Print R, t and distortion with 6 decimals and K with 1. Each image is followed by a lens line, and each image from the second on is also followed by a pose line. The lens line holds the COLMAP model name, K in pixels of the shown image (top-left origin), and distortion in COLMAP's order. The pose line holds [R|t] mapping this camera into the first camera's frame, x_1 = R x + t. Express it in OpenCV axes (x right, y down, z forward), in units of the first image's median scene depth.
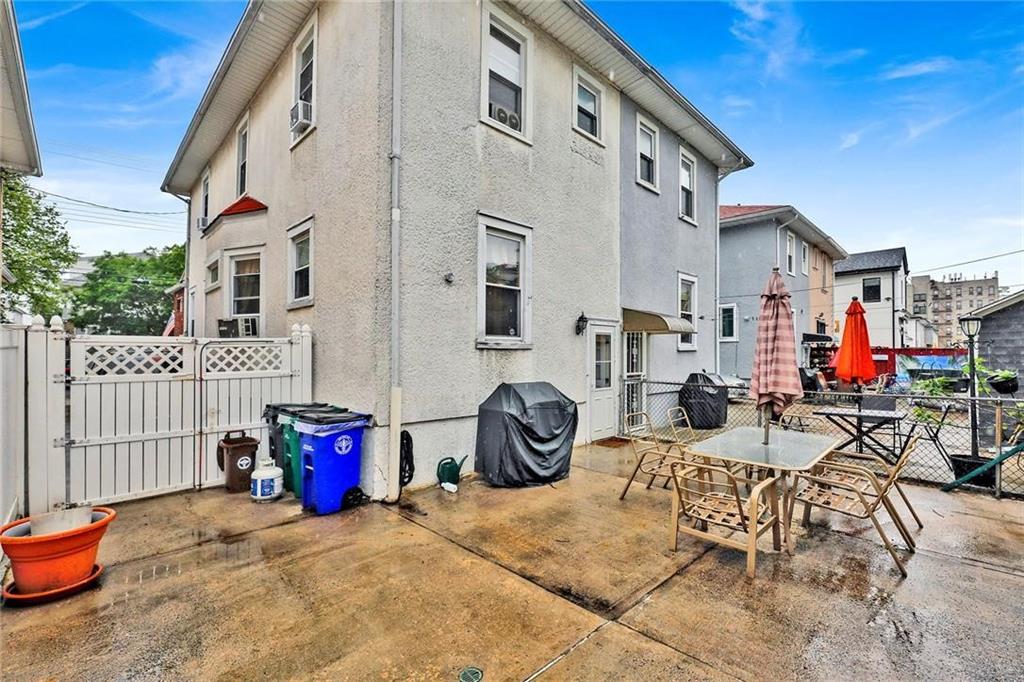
lens RADIAL K [[438.6, 0, 512.3], [0, 438.6, 342.7], [0, 0, 1]] dist [-0.001524, -0.000021]
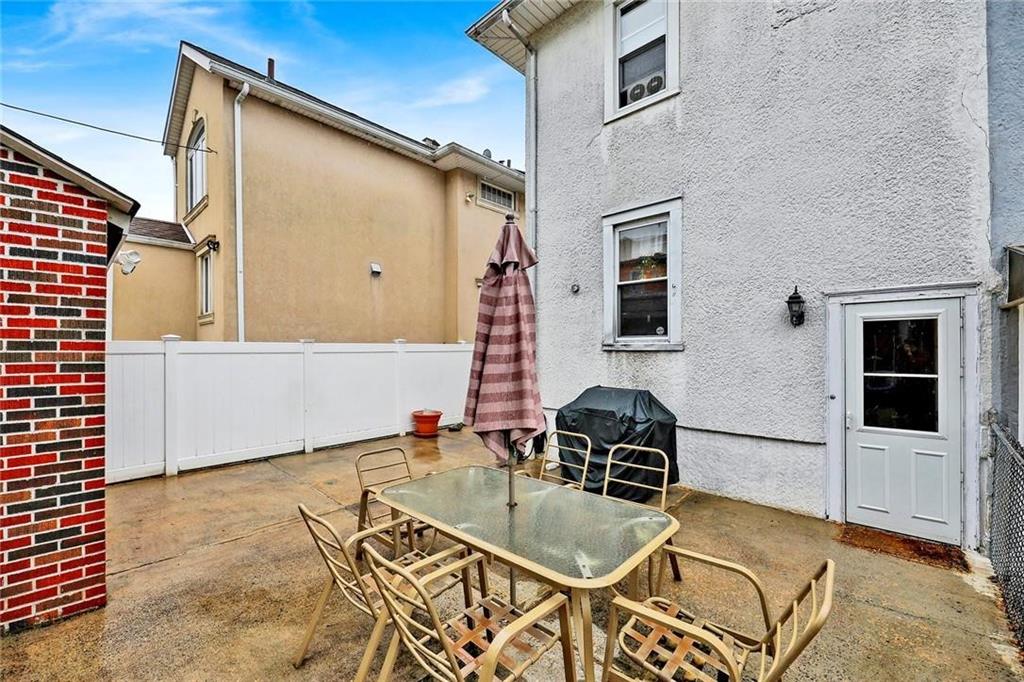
lens RADIAL K [[433.5, 0, 515.2], [0, 433.5, 350.5], [0, 0, 1]] dist [0.001220, 0.000046]
pose [[0.032013, -0.005973, -0.999470, 0.882564], [0.016342, 0.999852, -0.005452, 0.014840], [0.999354, -0.016159, 0.032106, 0.731254]]
